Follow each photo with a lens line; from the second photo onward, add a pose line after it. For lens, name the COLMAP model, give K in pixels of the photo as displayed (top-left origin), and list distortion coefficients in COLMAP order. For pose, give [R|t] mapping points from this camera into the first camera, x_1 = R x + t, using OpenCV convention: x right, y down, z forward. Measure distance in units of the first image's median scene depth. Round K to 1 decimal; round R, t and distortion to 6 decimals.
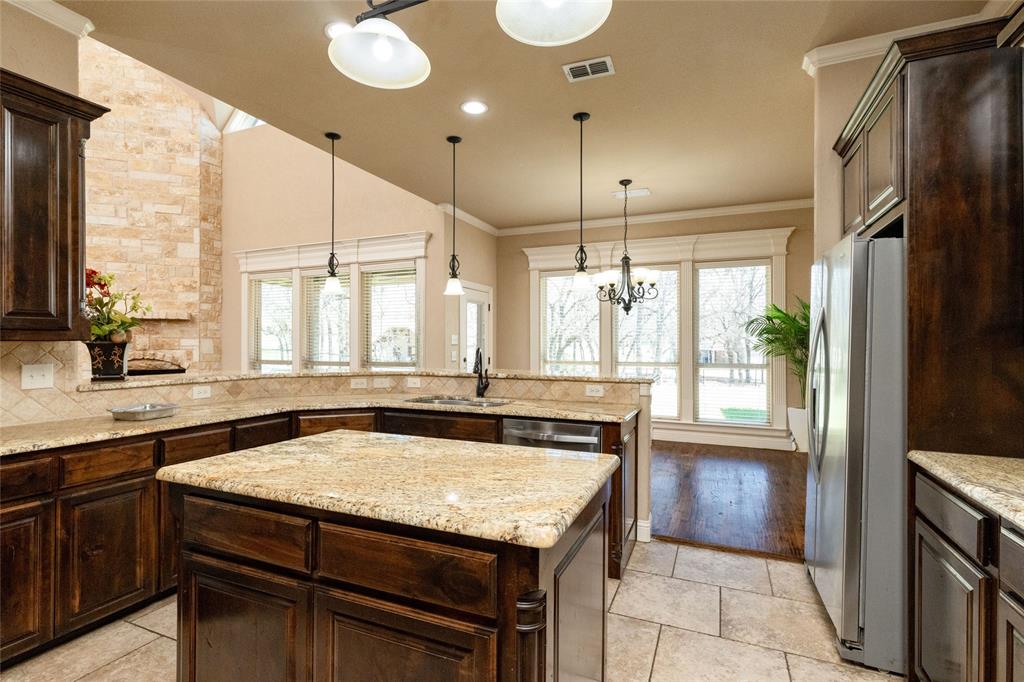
lens RADIAL K [[473.4, 0, 514.4], [0, 473.4, 342.9], [0, 0, 1]] dist [-0.000271, 0.000163]
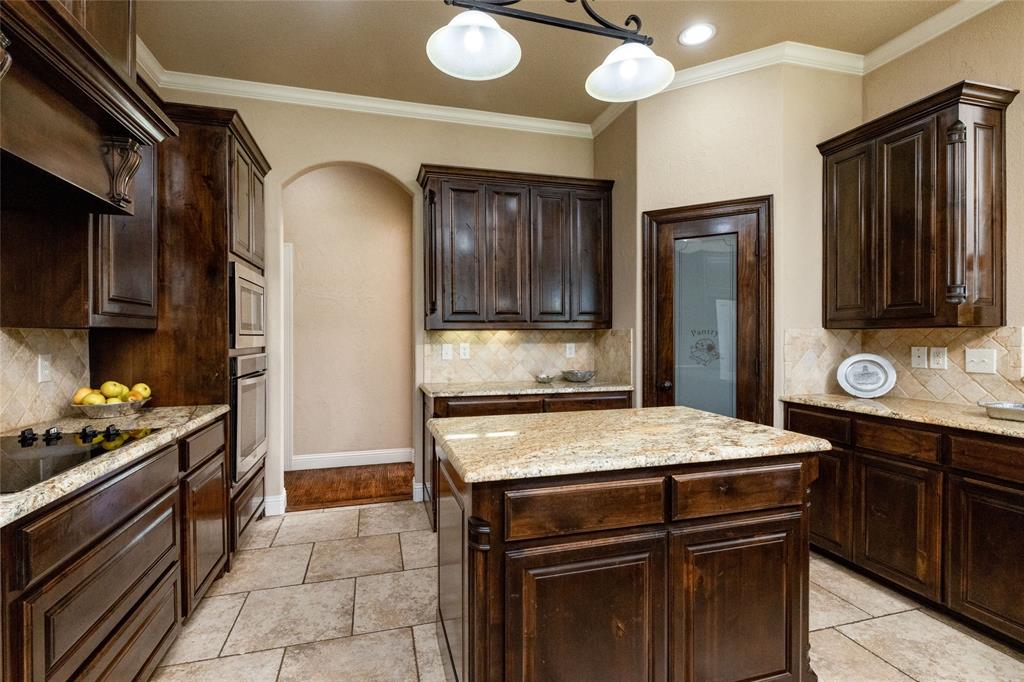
lens RADIAL K [[473.4, 0, 505.7], [0, 473.4, 338.0], [0, 0, 1]] dist [-0.000271, 0.000163]
pose [[-0.772084, 0.003845, -0.635508, 0.264493], [0.003046, 0.999993, 0.002350, 0.008807], [0.635513, -0.000121, -0.772090, 0.667583]]
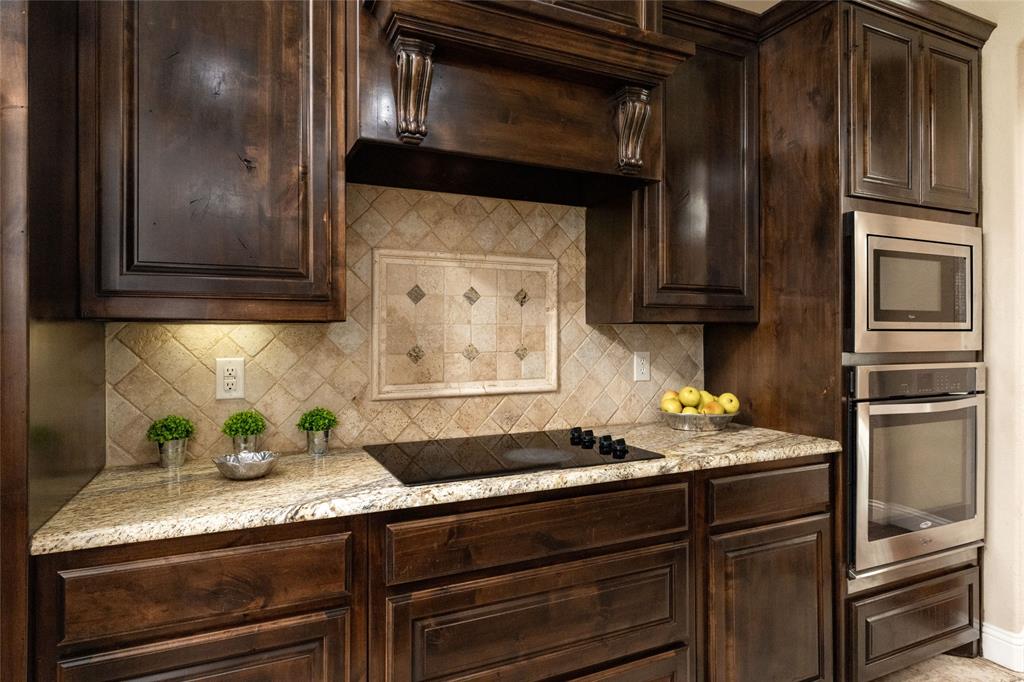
lens RADIAL K [[575.8, 0, 509.7], [0, 575.8, 336.3], [0, 0, 1]] dist [-0.001255, -0.001698]
pose [[-0.754615, -0.002428, 0.656163, 0.038629], [-0.000436, 0.999995, 0.003198, 0.008732], [-0.656168, 0.002127, -0.754612, 0.487393]]
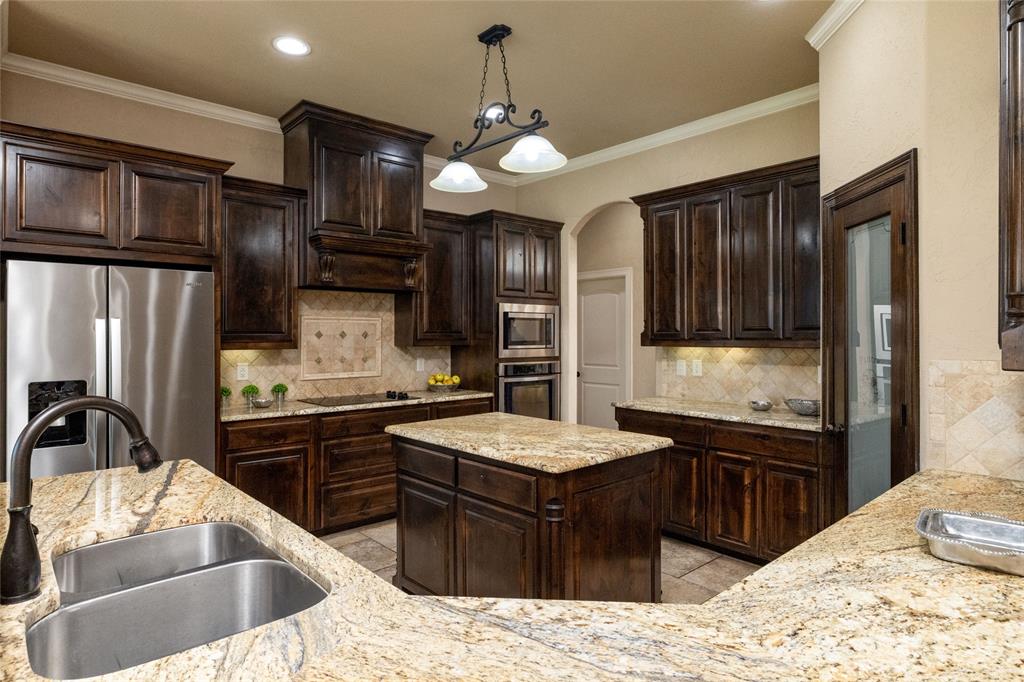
lens RADIAL K [[575.8, 0, 506.8], [0, 575.8, 331.6], [0, 0, 1]] dist [-0.001255, -0.001698]
pose [[-0.907100, 0.001268, 0.420914, -0.399895], [-0.001352, 0.999982, -0.005927, -0.026023], [-0.420914, -0.005945, -0.907081, 1.051179]]
